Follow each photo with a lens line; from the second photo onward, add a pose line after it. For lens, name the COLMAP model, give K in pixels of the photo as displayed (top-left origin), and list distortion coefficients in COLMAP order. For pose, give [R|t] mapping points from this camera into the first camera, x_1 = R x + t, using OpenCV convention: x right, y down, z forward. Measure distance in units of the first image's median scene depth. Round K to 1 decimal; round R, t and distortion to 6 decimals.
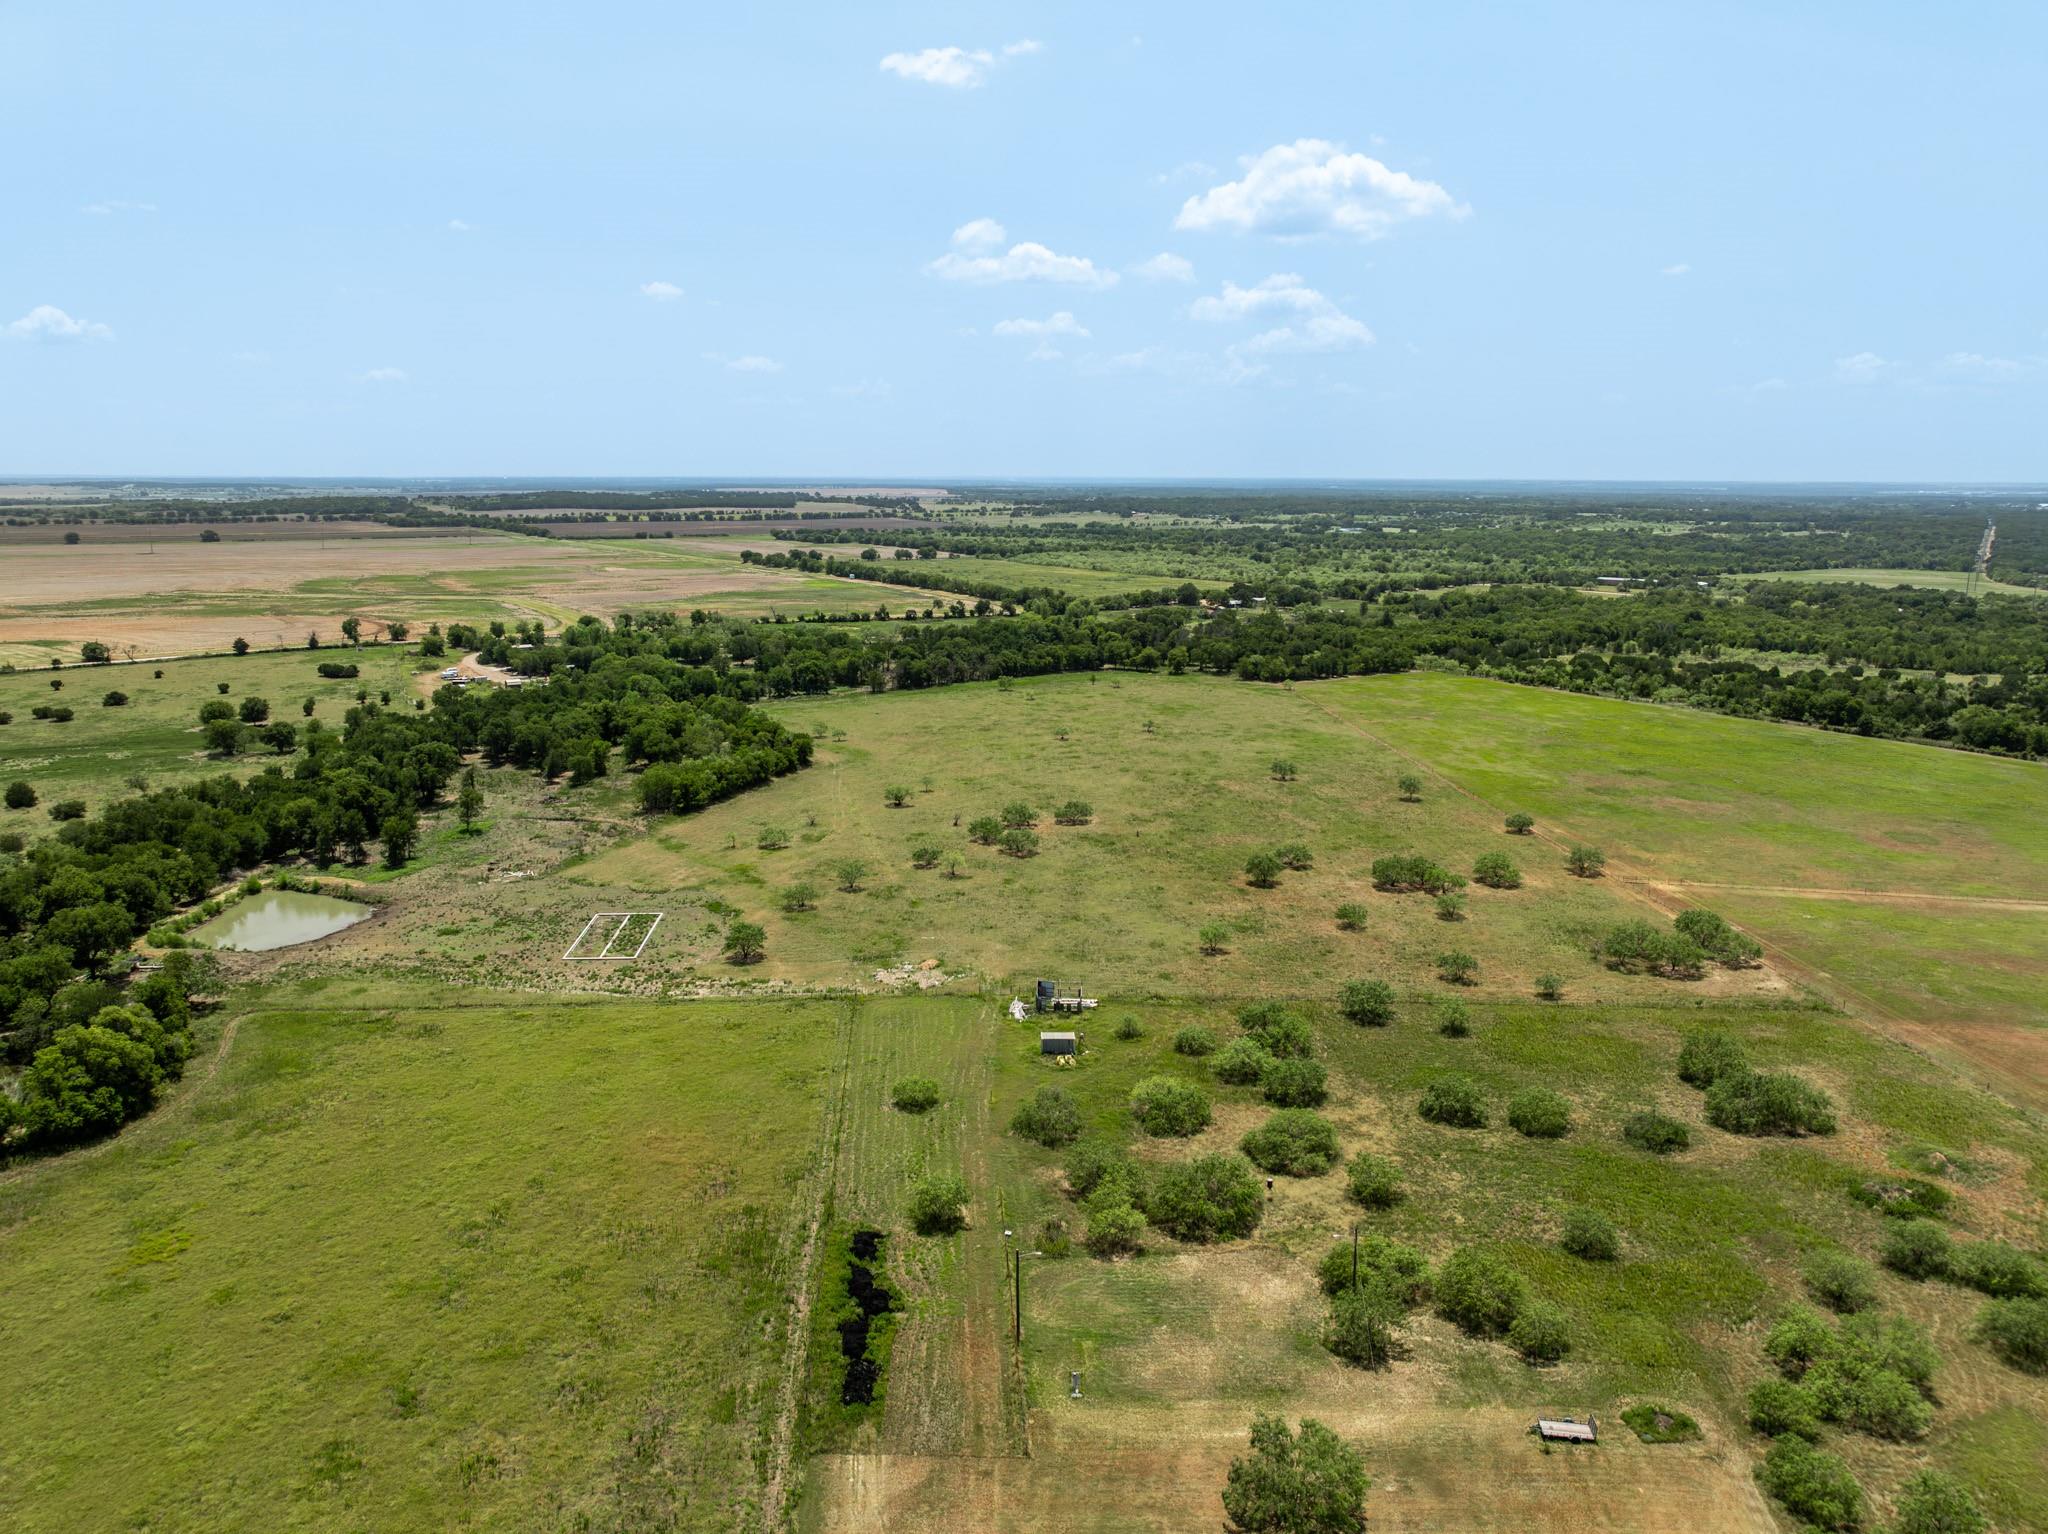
lens RADIAL K [[1426.5, 0, 1024.0], [0, 1426.5, 767.0], [0, 0, 1]] dist [-0.000967, 0.001639]
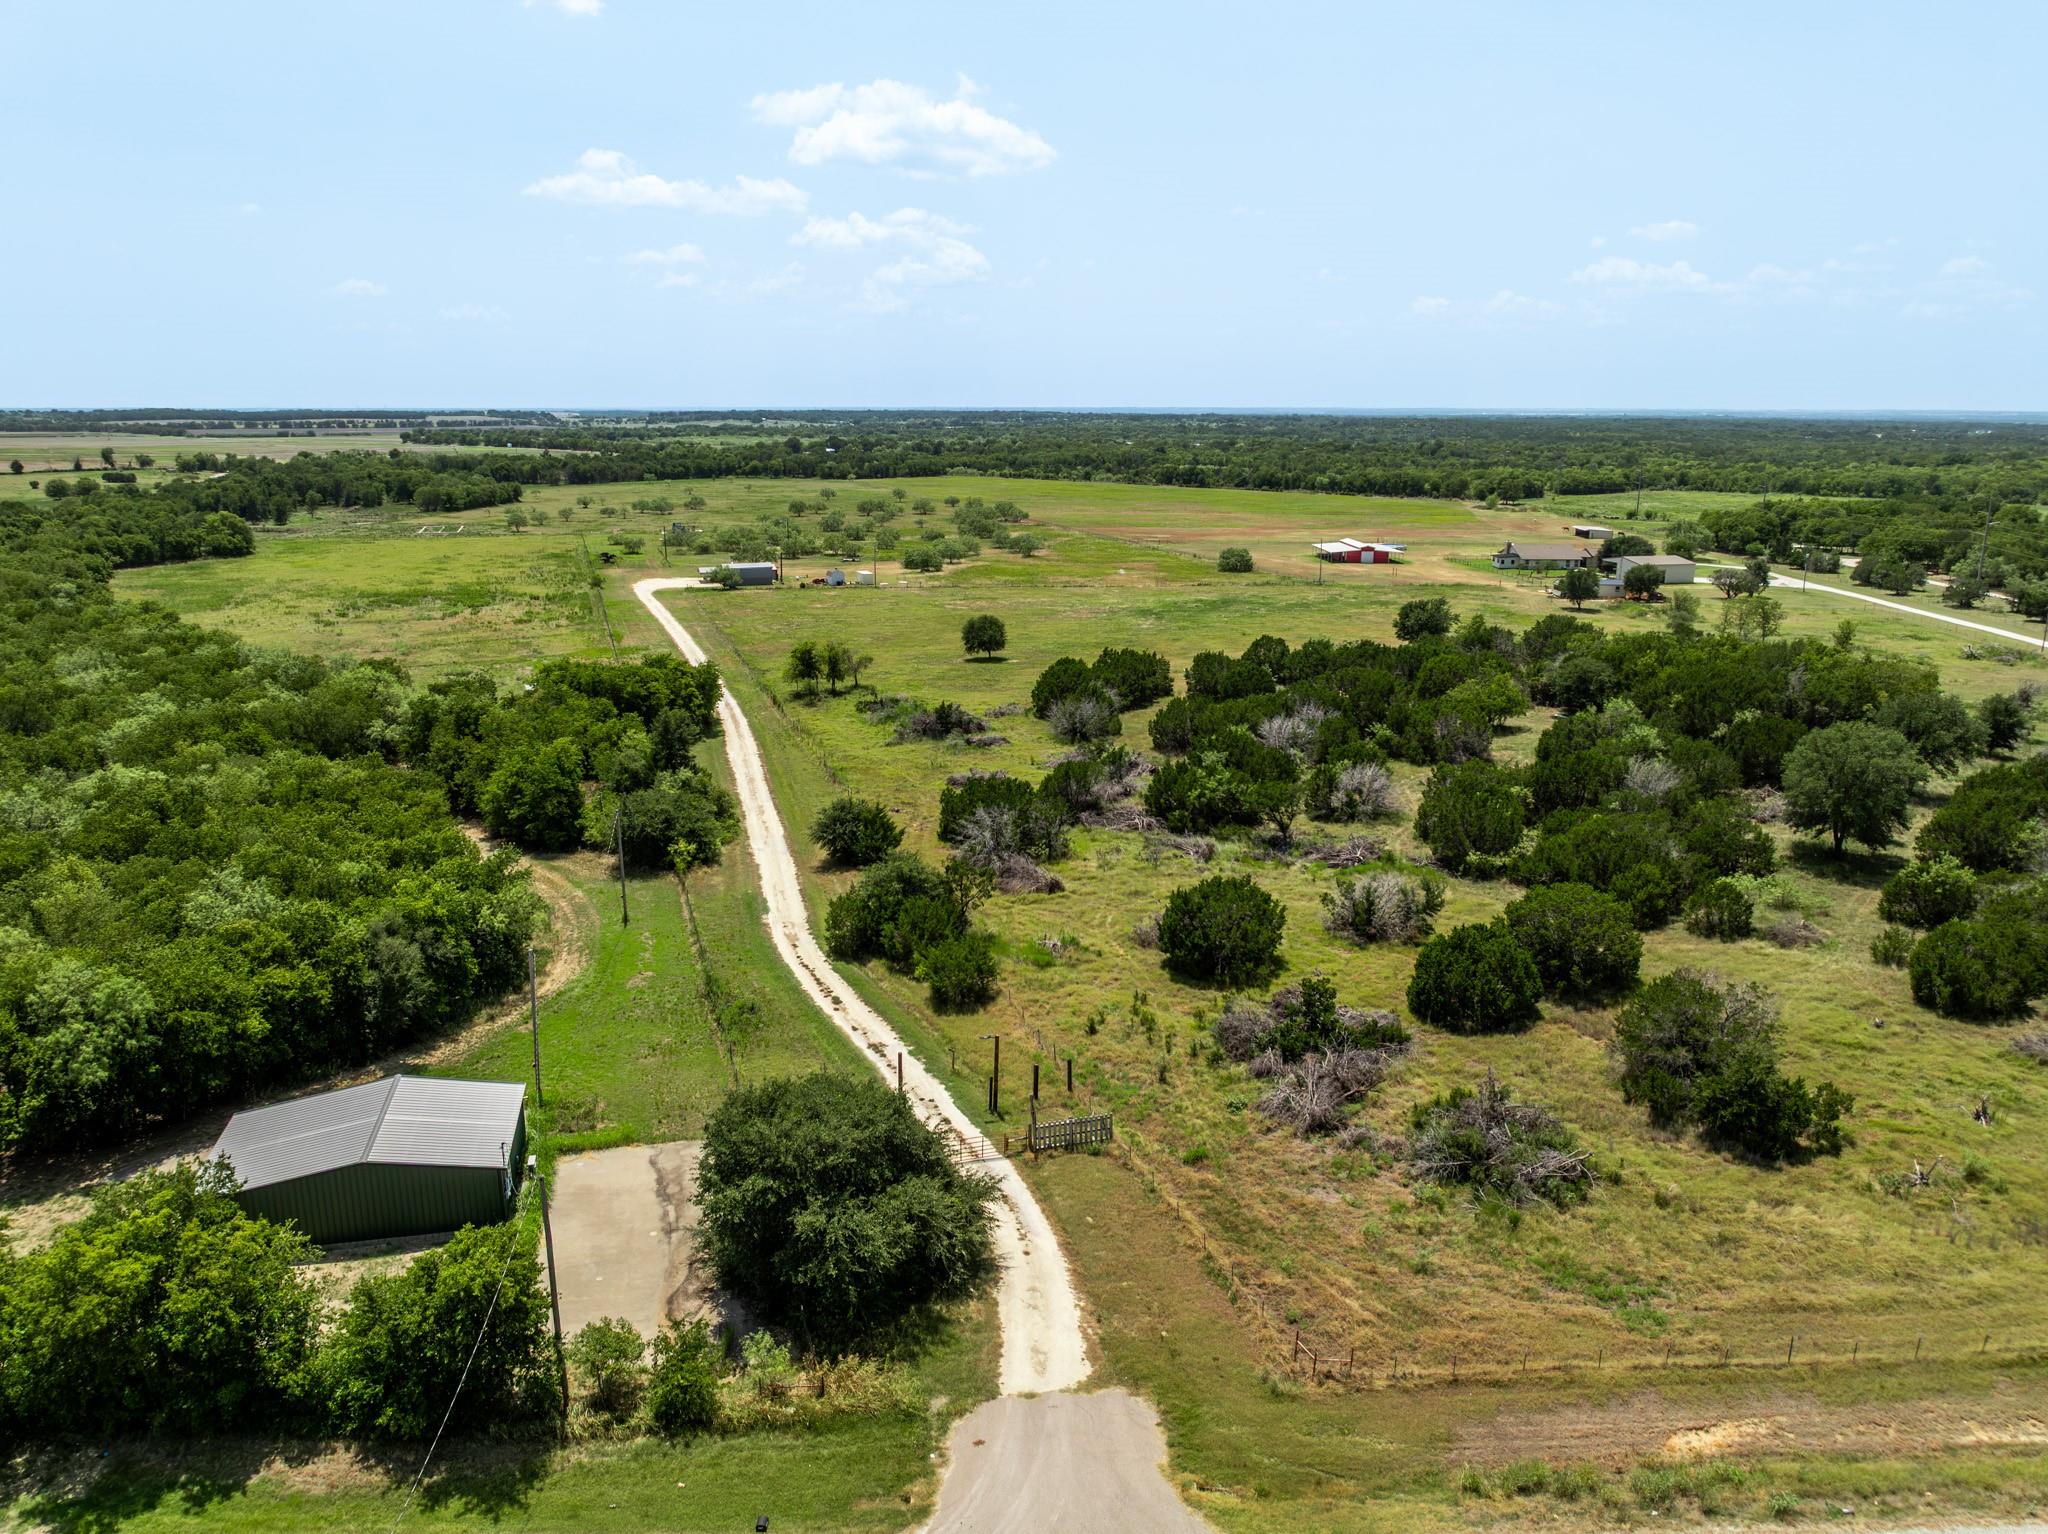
lens RADIAL K [[1437.4, 0, 1022.7], [0, 1437.4, 688.8], [0, 0, 1]] dist [0.003706, 0.001947]
pose [[0.969966, -0.054031, 0.237162, -0.001065], [0.056273, 0.998412, -0.002687, 0.056271], [-0.236640, 0.015952, 0.971466, -0.150015]]
